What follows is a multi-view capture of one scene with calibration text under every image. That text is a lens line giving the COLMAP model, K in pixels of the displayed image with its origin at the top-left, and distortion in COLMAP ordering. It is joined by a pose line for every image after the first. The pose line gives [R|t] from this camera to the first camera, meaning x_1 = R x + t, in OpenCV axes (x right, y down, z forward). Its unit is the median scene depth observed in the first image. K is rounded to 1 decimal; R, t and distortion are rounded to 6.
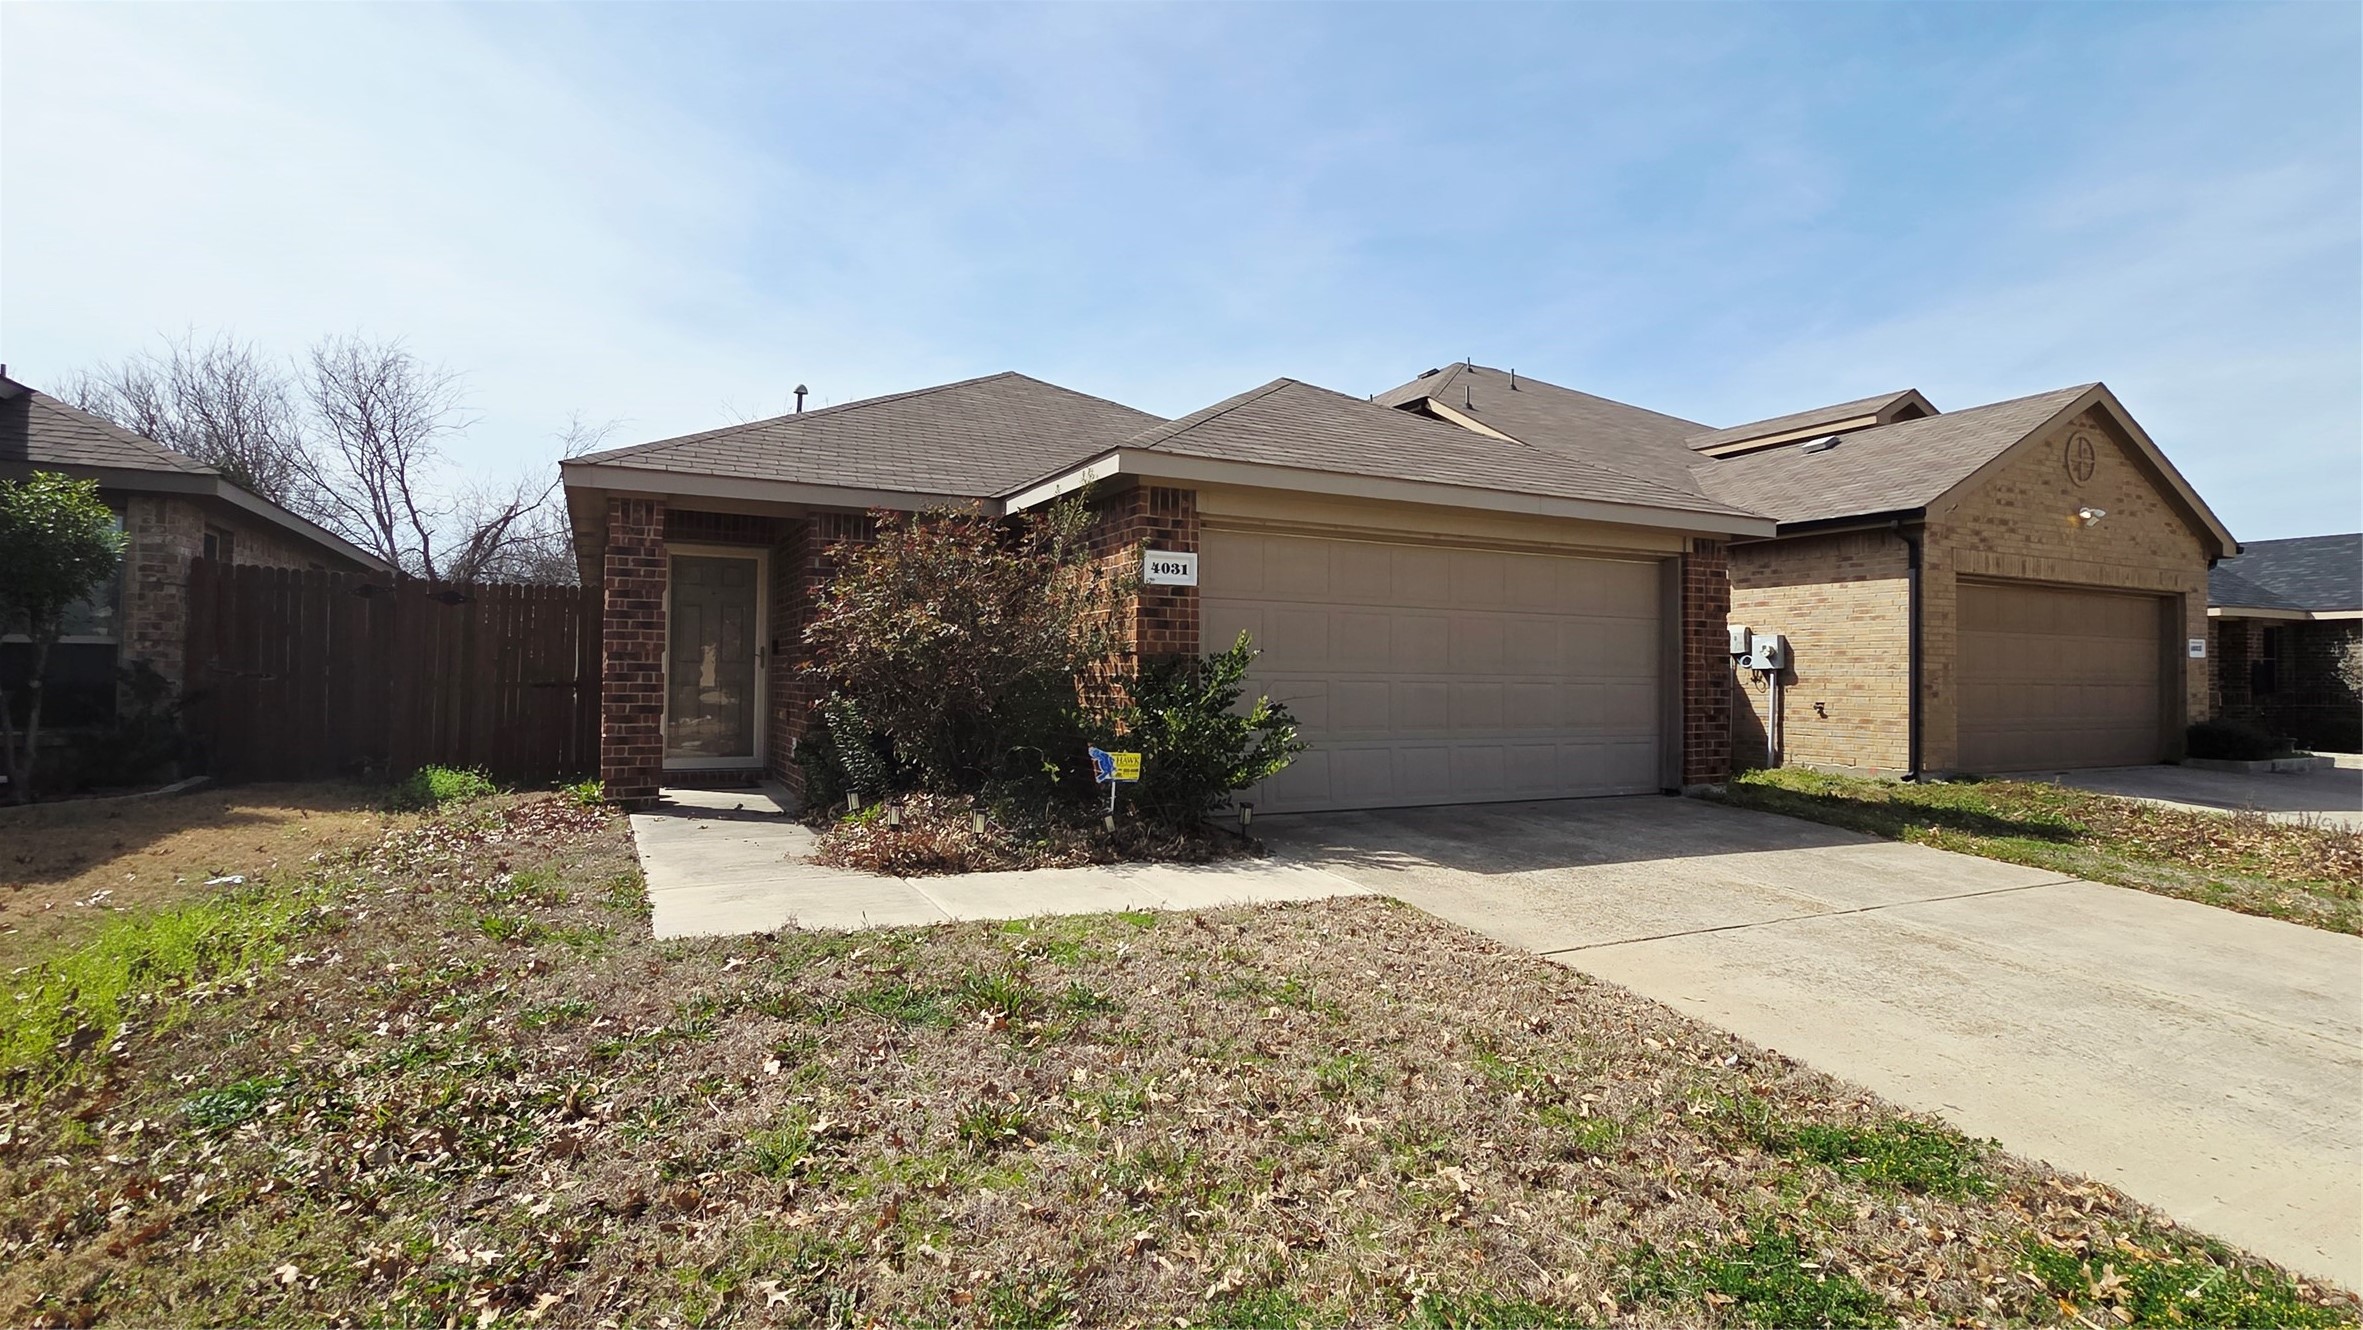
lens RADIAL K [[1160.2, 0, 1188.6], [0, 1160.2, 666.1], [0, 0, 1]] dist [0.008741, -0.000503]
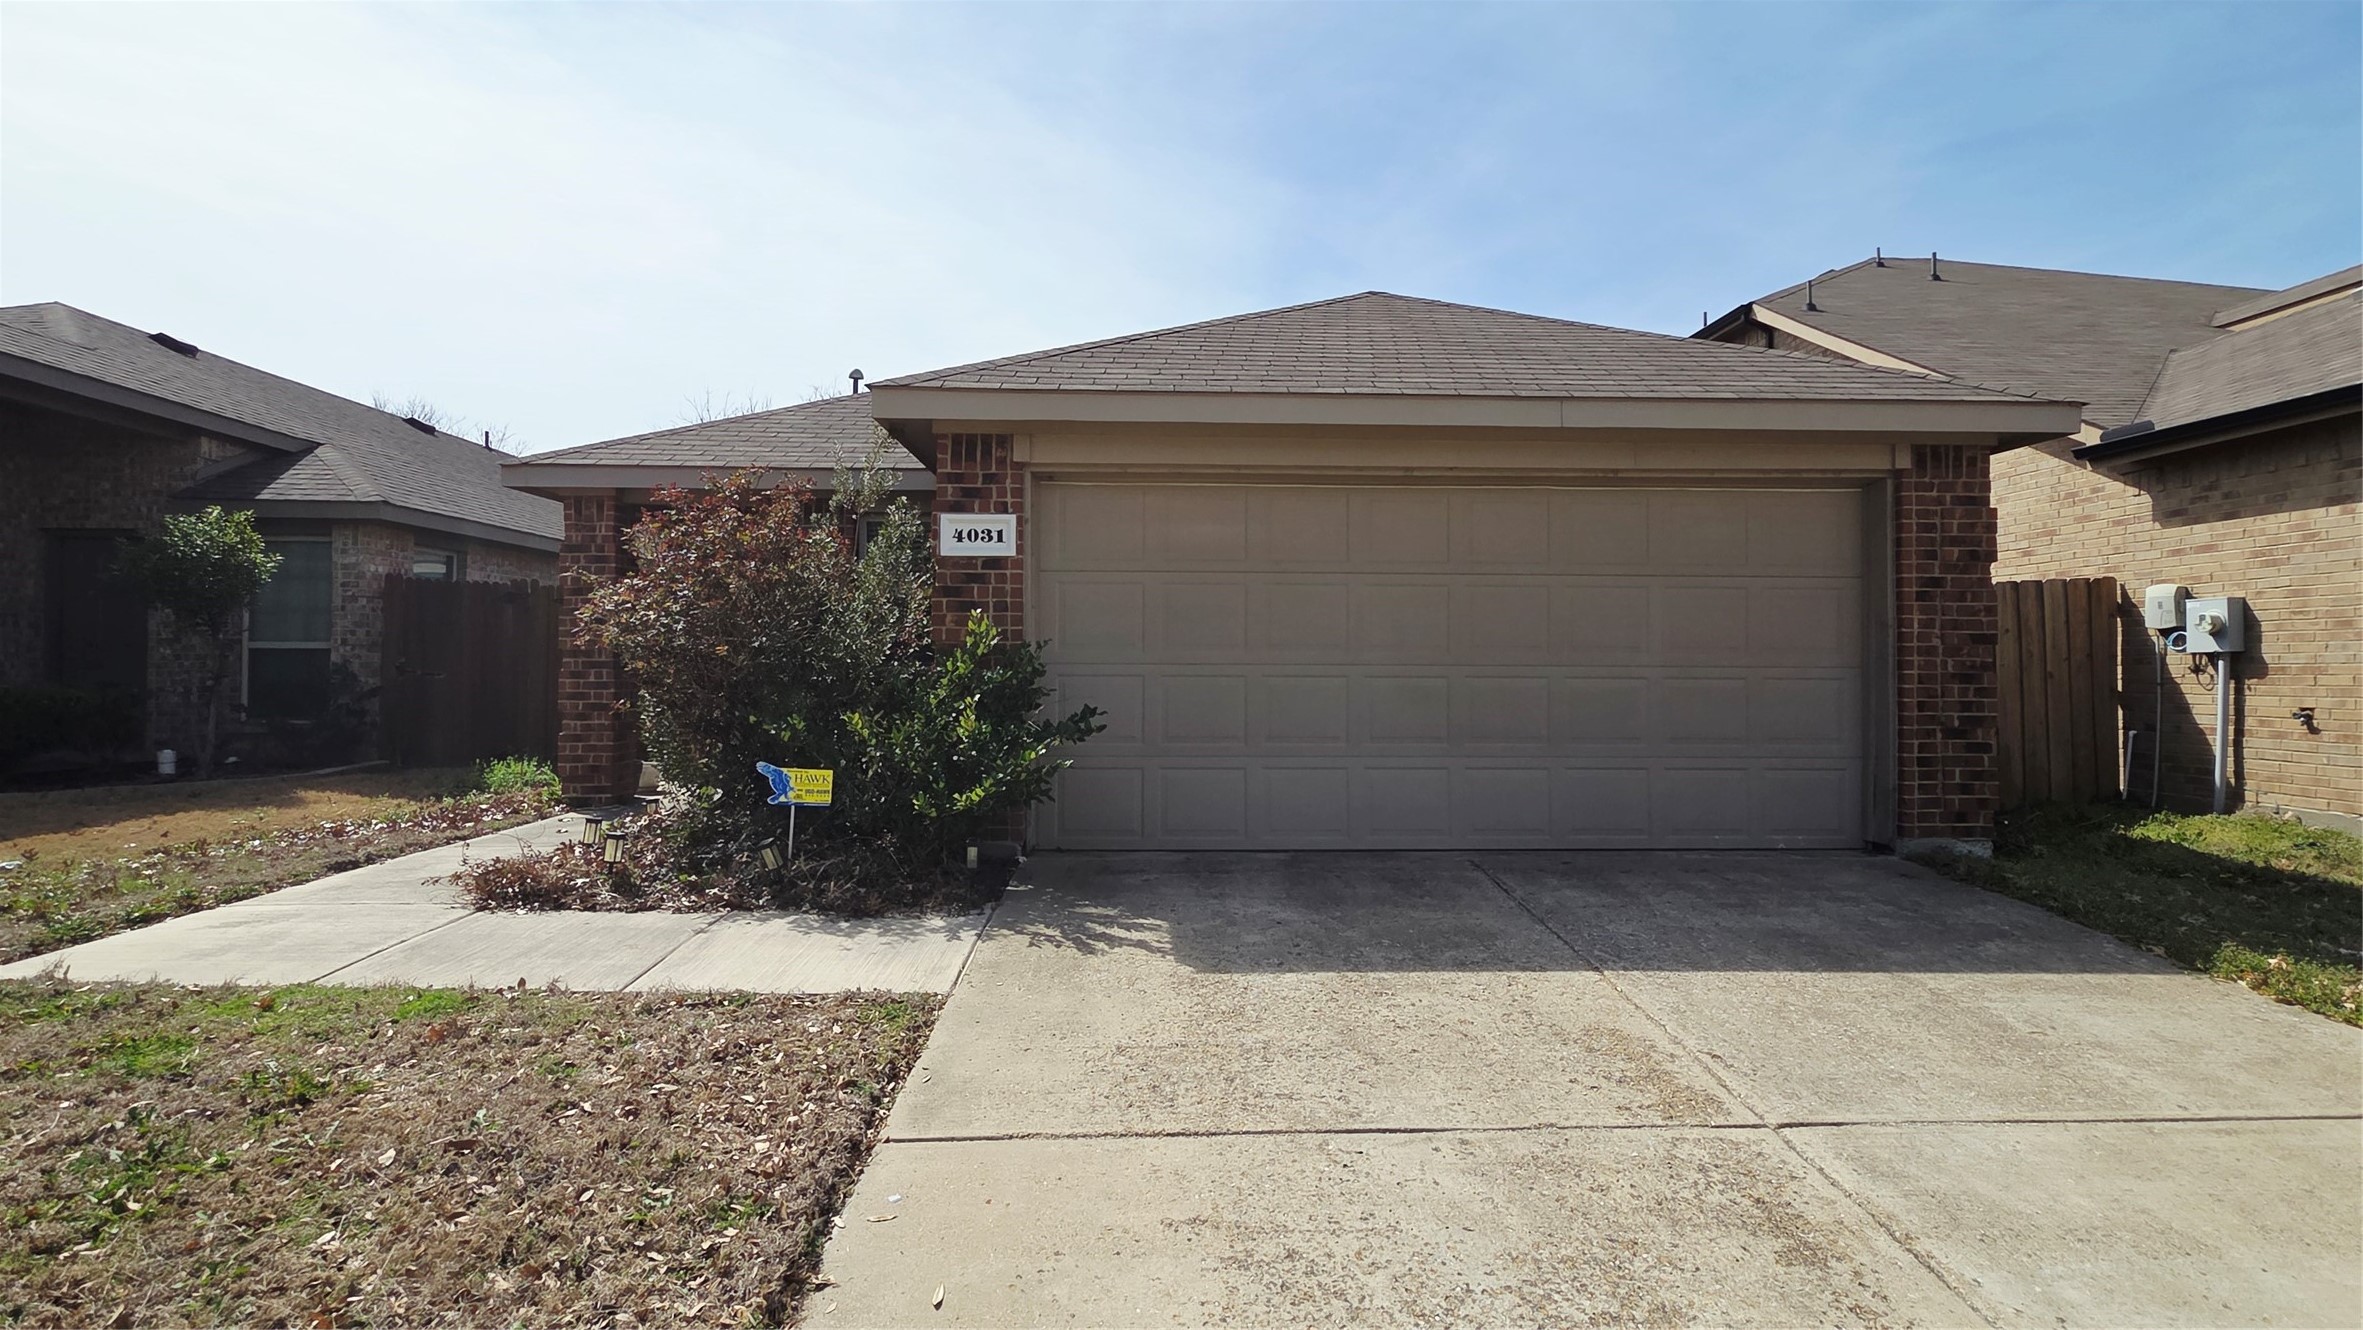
lens RADIAL K [[1160.2, 0, 1179.3], [0, 1160.2, 661.5], [0, 0, 1]] dist [0.008741, -0.000503]
pose [[0.905535, -0.008490, -0.424187, 0.341058], [0.009486, 0.999955, 0.000235, 0.002480], [0.424165, -0.004236, 0.905575, 0.261411]]
